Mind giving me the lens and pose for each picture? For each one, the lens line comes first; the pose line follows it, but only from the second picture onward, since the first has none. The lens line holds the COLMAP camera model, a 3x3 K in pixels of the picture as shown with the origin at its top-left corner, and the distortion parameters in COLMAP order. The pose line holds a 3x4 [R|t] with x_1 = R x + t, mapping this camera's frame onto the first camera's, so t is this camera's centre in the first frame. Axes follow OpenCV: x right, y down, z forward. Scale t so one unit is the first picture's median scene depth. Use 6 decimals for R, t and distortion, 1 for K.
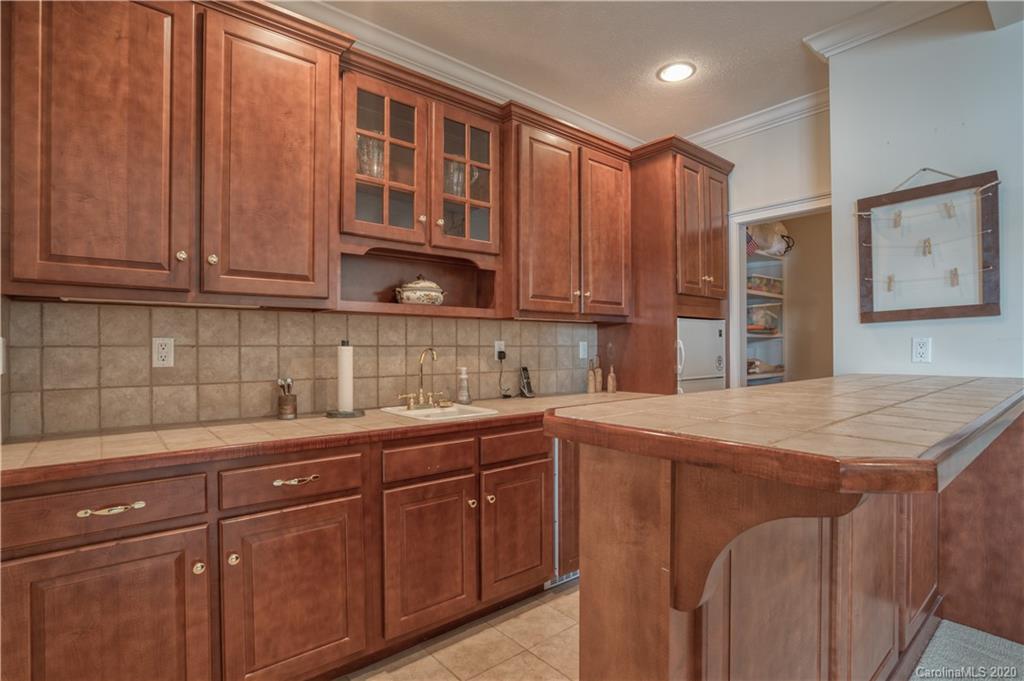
lens RADIAL K [[502.6, 0, 519.7], [0, 502.6, 345.1], [0, 0, 1]] dist [-0.028676, 0.004817]
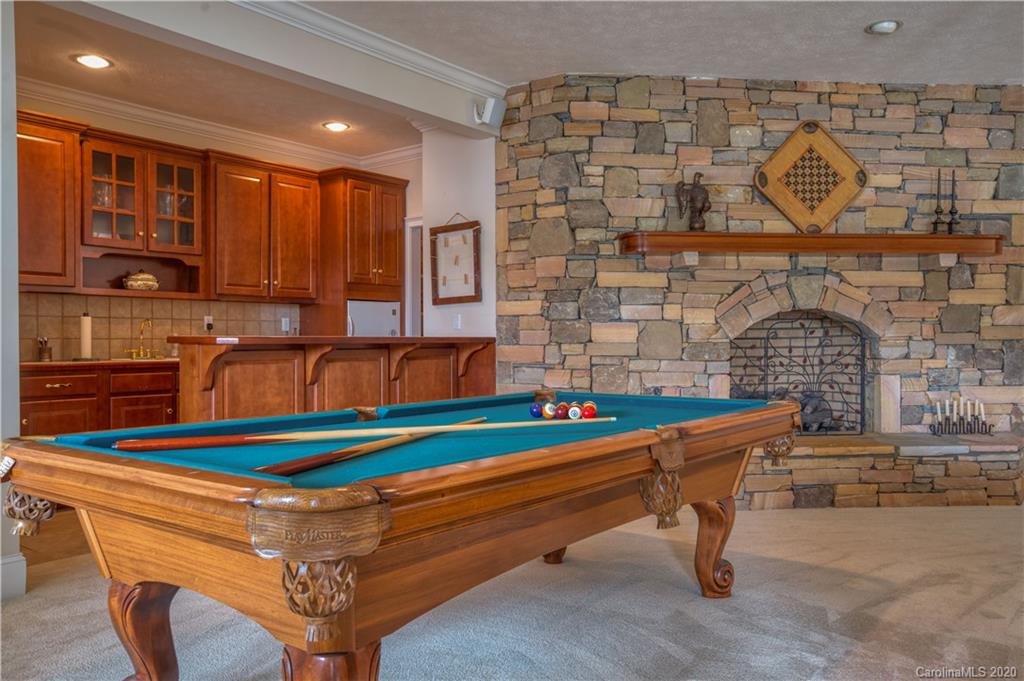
lens RADIAL K [[788.9, 0, 510.0], [0, 788.9, 345.5], [0, 0, 1]] dist [-0.004624, 0.056851]
pose [[0.985499, 0.001019, 0.169679, 0.450488], [-0.002925, 0.999935, 0.010981, 0.051353], [-0.169657, -0.011318, 0.985438, -1.392978]]
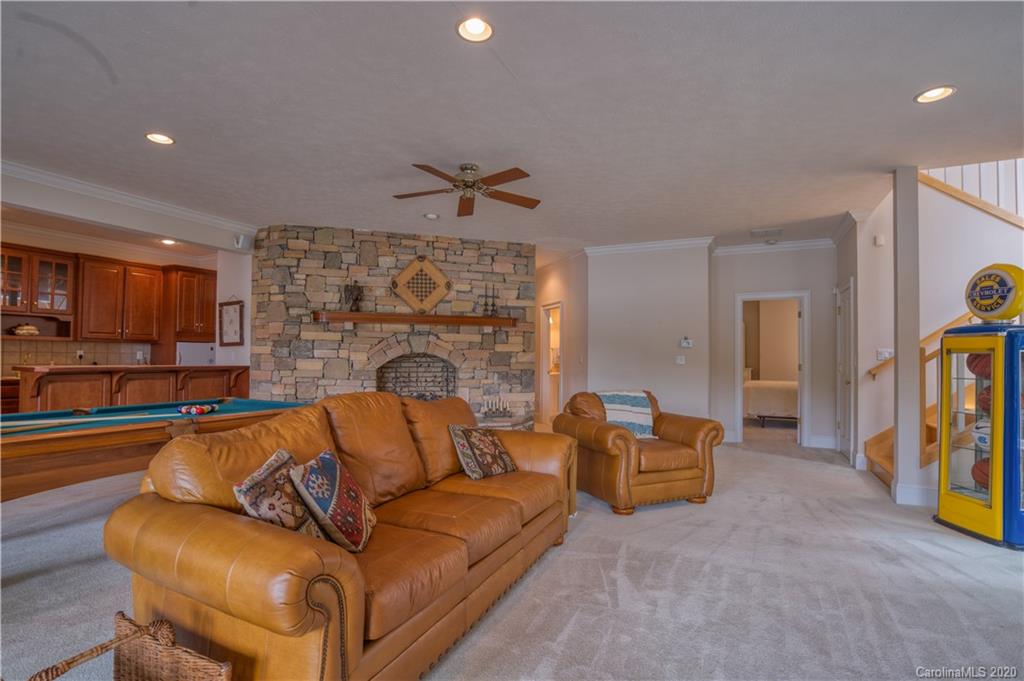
lens RADIAL K [[502.6, 0, 517.7], [0, 502.6, 347.9], [0, 0, 1]] dist [-0.028676, 0.004817]
pose [[0.930128, 0.019403, 0.366723, 1.097161], [-0.013980, 0.999750, -0.017438, -0.010577], [-0.366970, 0.011092, 0.930167, -2.002951]]
